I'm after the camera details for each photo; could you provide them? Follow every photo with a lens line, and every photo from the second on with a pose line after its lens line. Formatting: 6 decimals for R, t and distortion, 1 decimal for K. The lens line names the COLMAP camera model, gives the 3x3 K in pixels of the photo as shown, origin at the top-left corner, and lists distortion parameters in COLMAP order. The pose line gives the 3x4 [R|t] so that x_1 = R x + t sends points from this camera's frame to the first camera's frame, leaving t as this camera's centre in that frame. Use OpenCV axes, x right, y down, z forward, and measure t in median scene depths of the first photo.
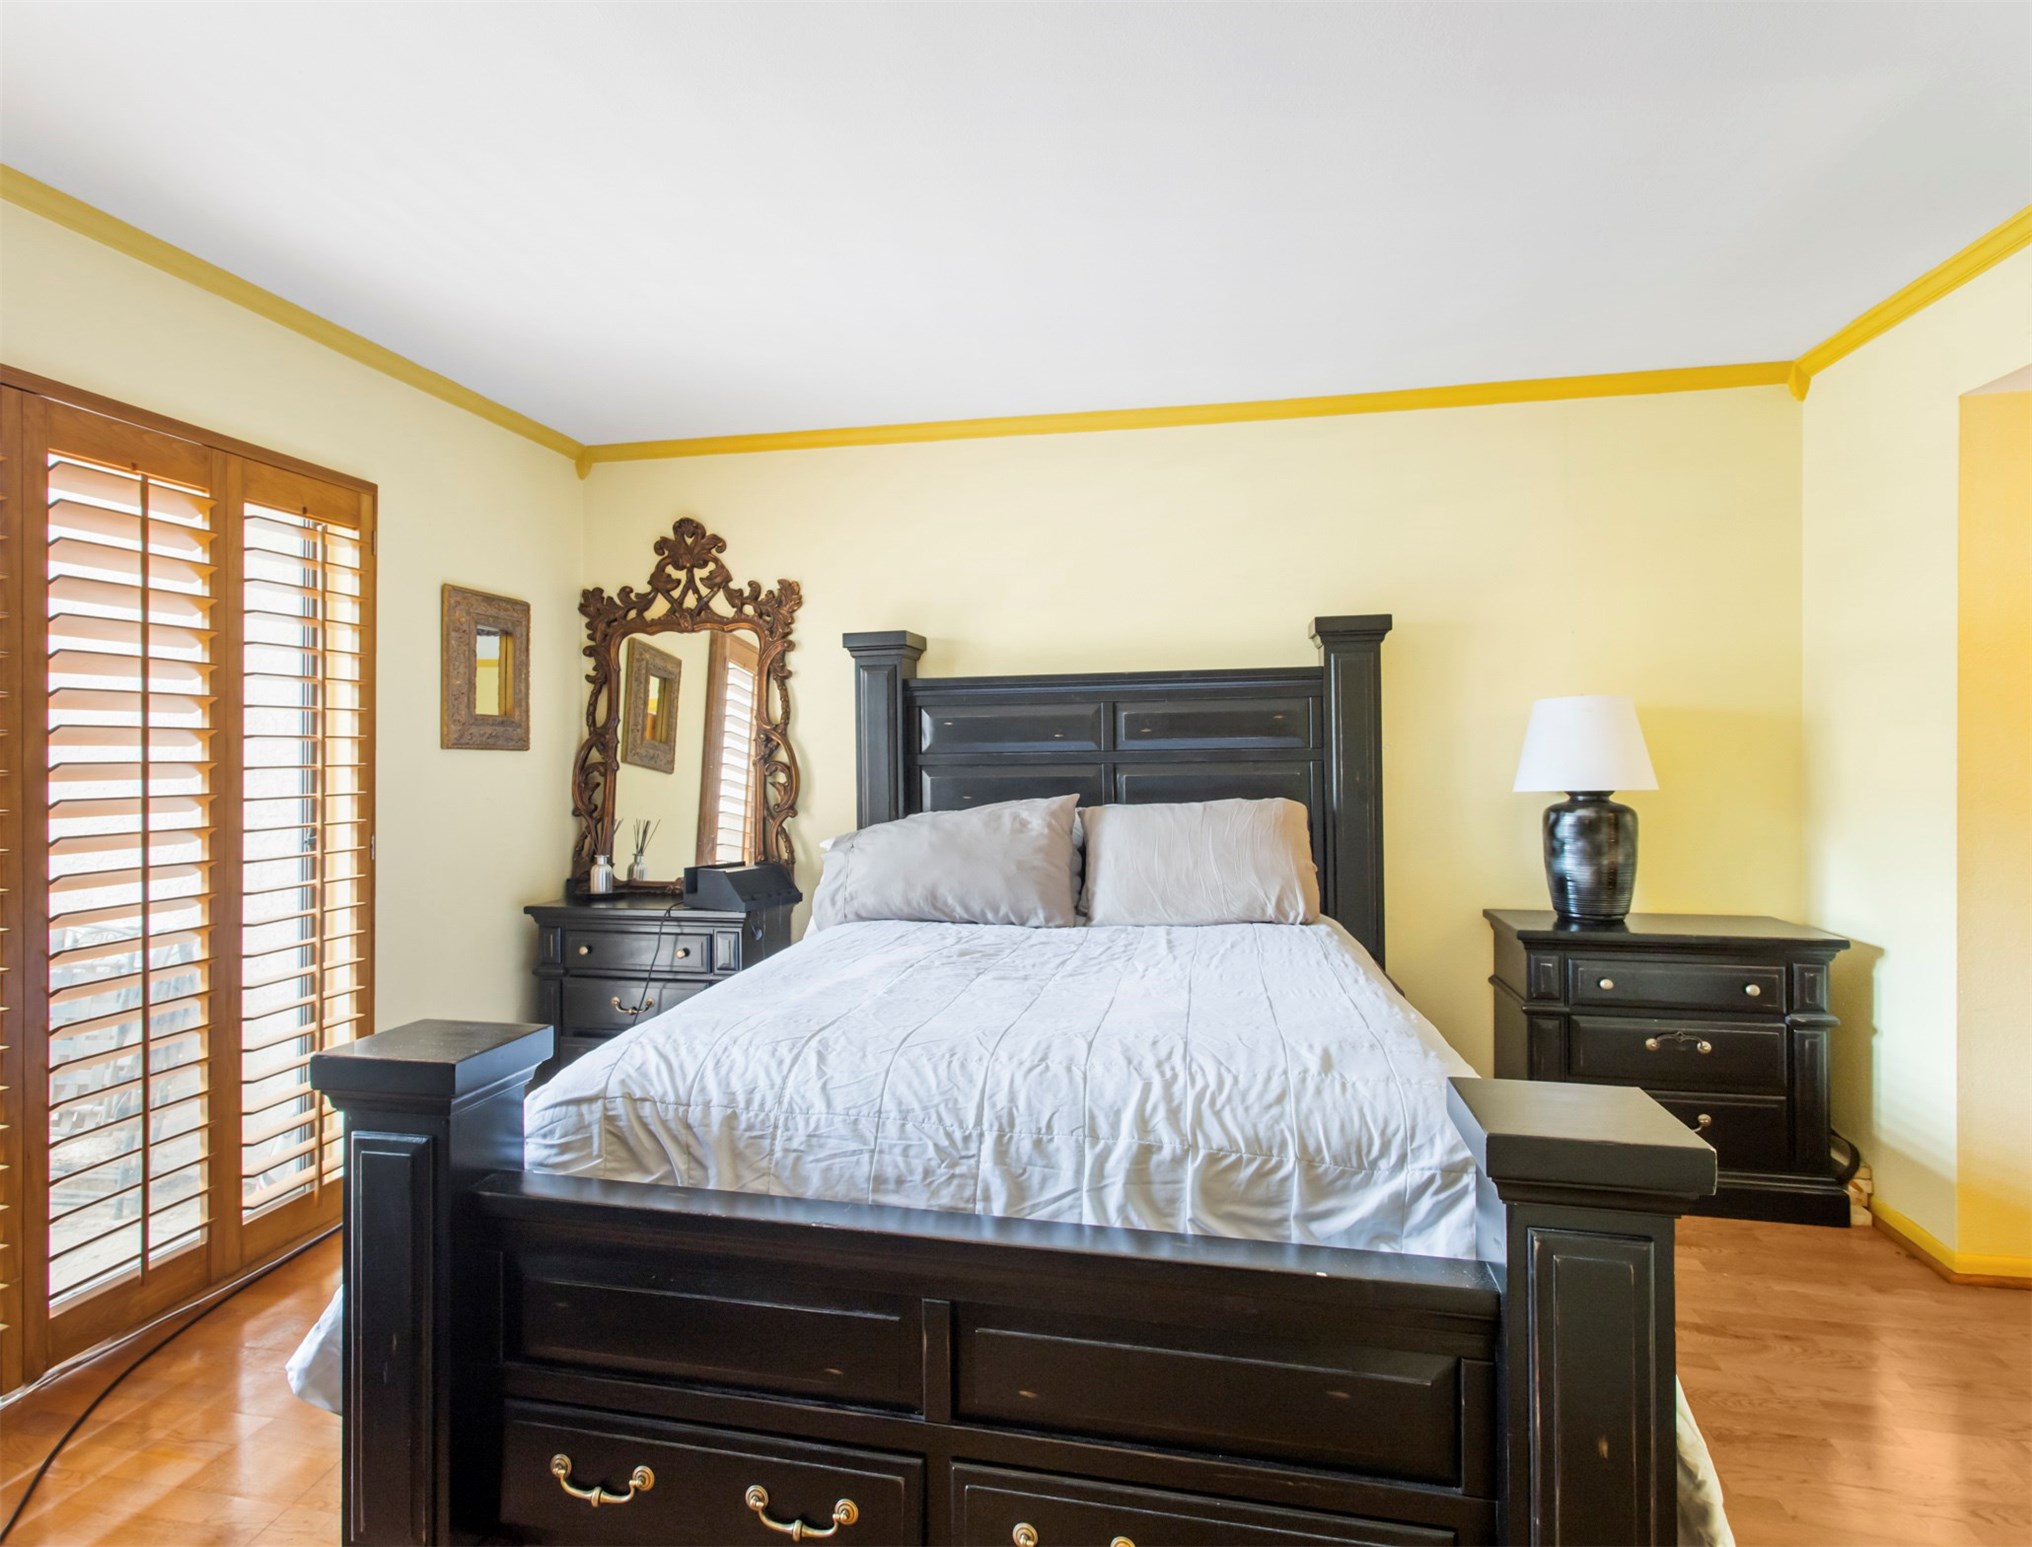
lens RADIAL K [[1103.3, 0, 997.8], [0, 1103.3, 741.6], [0, 0, 1]] dist [0.000141, 0.003949]
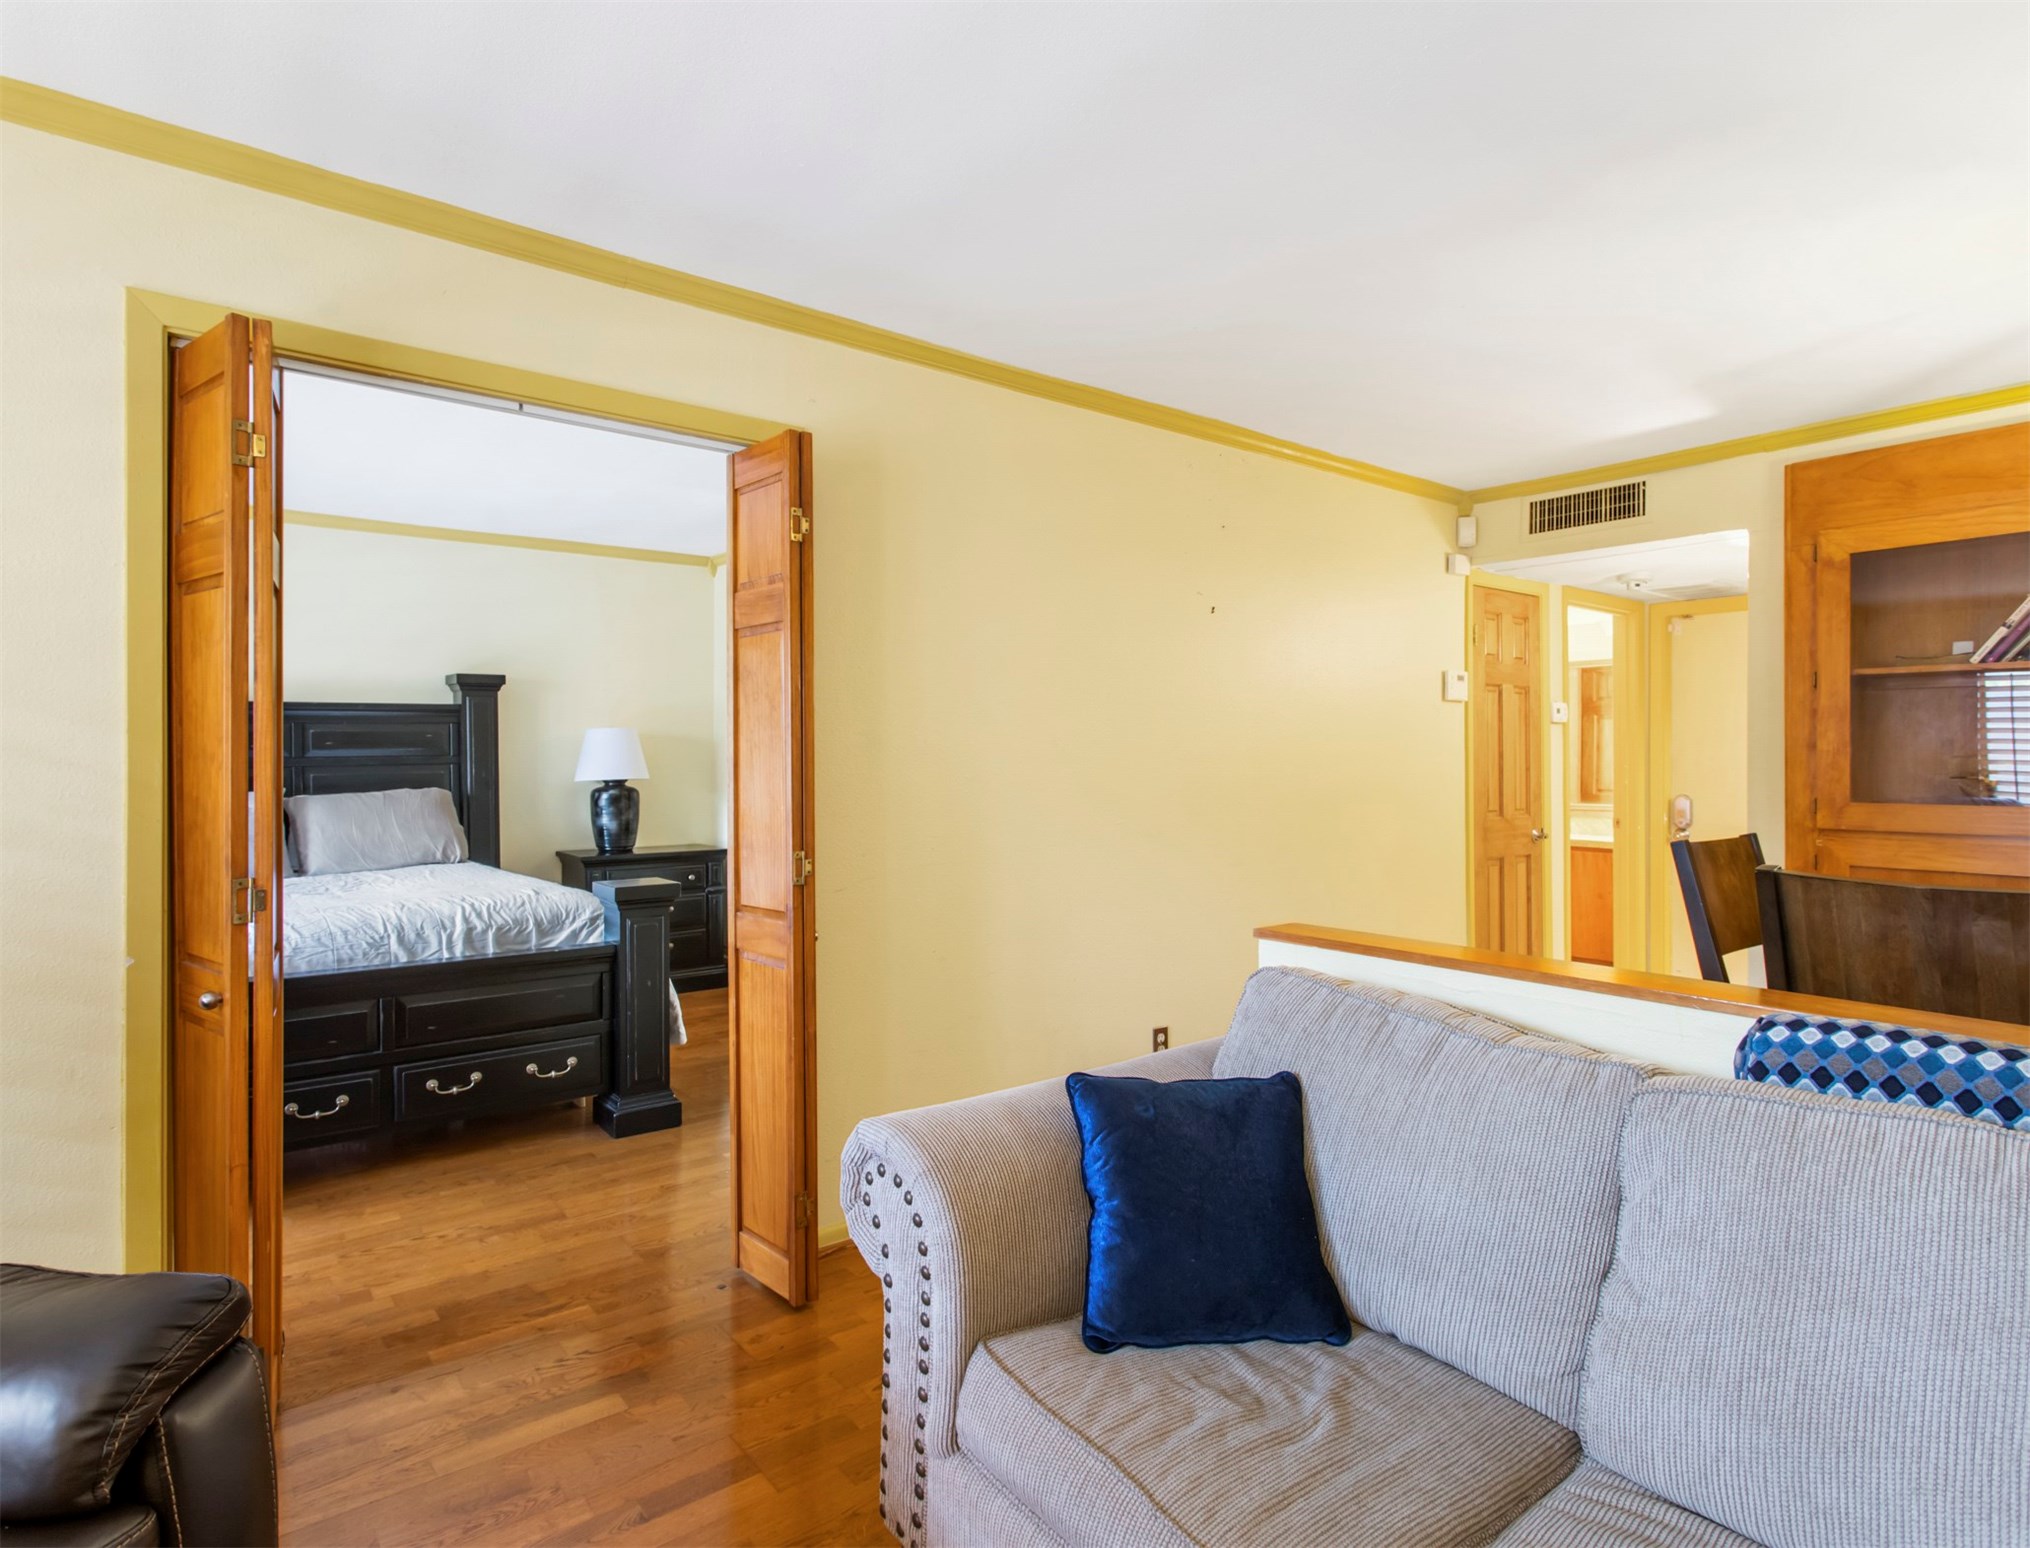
lens RADIAL K [[1102.2, 0, 1002.2], [0, 1102.2, 772.8], [0, 0, 1]] dist [0.000141, 0.003949]
pose [[0.642821, -0.009987, 0.765951, -0.462320], [-0.010131, 0.999717, 0.021537, -0.013053], [-0.765949, -0.021604, 0.642538, -0.680235]]
